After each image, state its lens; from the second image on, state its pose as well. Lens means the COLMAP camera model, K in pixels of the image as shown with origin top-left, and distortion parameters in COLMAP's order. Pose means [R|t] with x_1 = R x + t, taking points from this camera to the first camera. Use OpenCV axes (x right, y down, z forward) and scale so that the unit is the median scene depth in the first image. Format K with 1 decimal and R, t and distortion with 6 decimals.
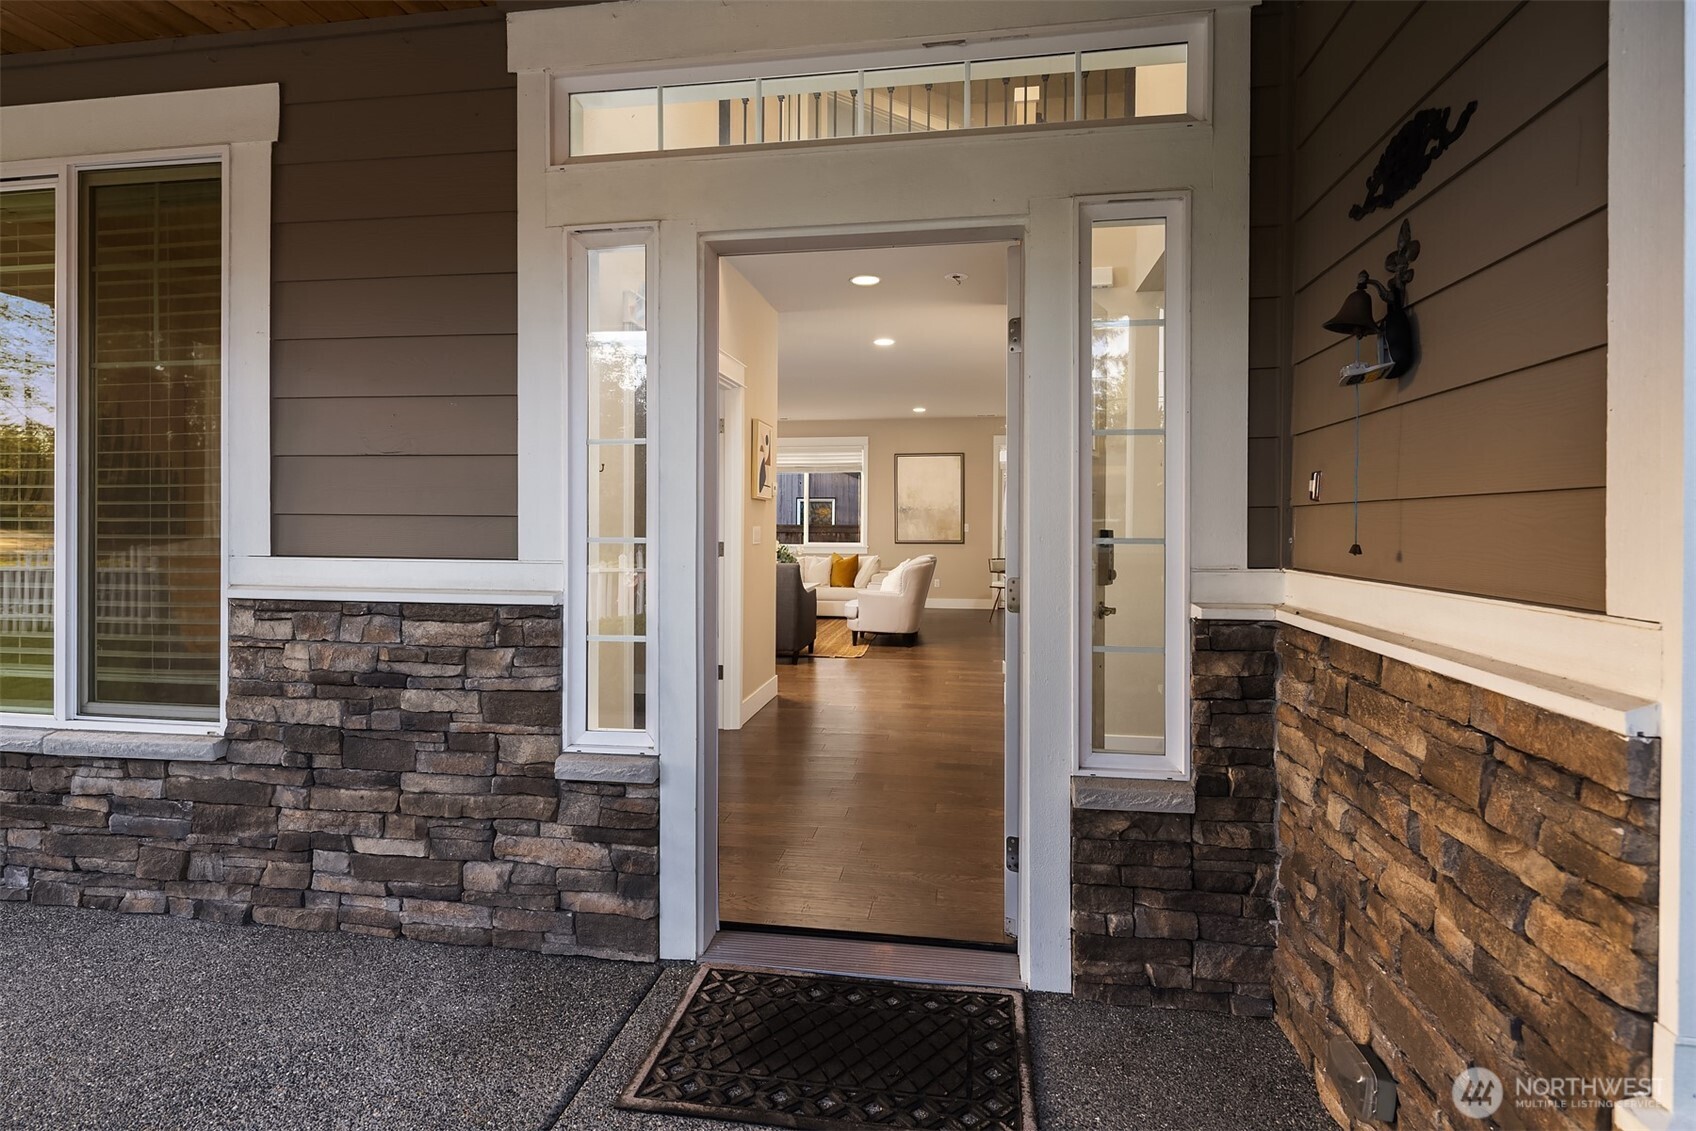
lens RADIAL K [[871.2, 0, 848.5], [0, 871.2, 528.3], [0, 0, 1]] dist [-0.006076, -0.000566]
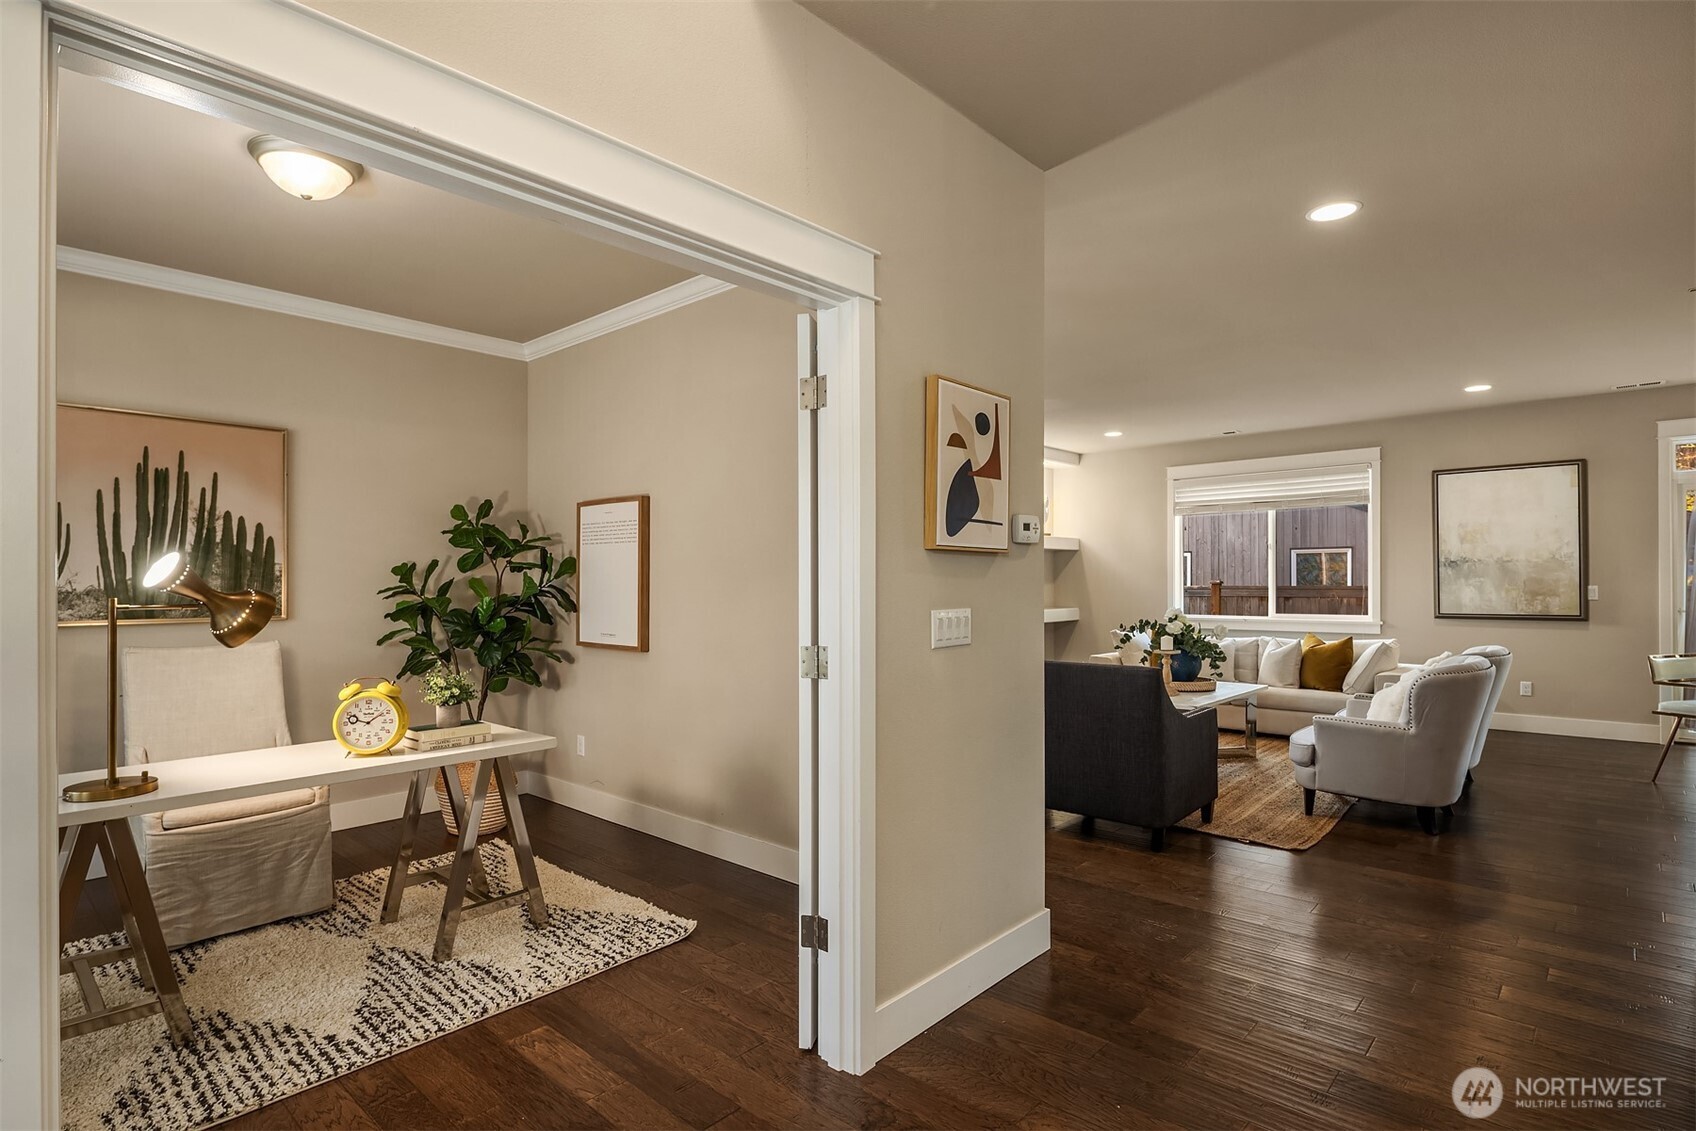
lens RADIAL K [[861.3, 0, 800.2], [0, 861.3, 582.3], [0, 0, 1]] dist [0.000818, 0.000327]
pose [[0.814948, -0.006981, -0.579492, 0.041320], [0.004596, 0.999974, -0.005583, -0.006237], [0.579516, 0.001887, 0.814959, 0.251450]]
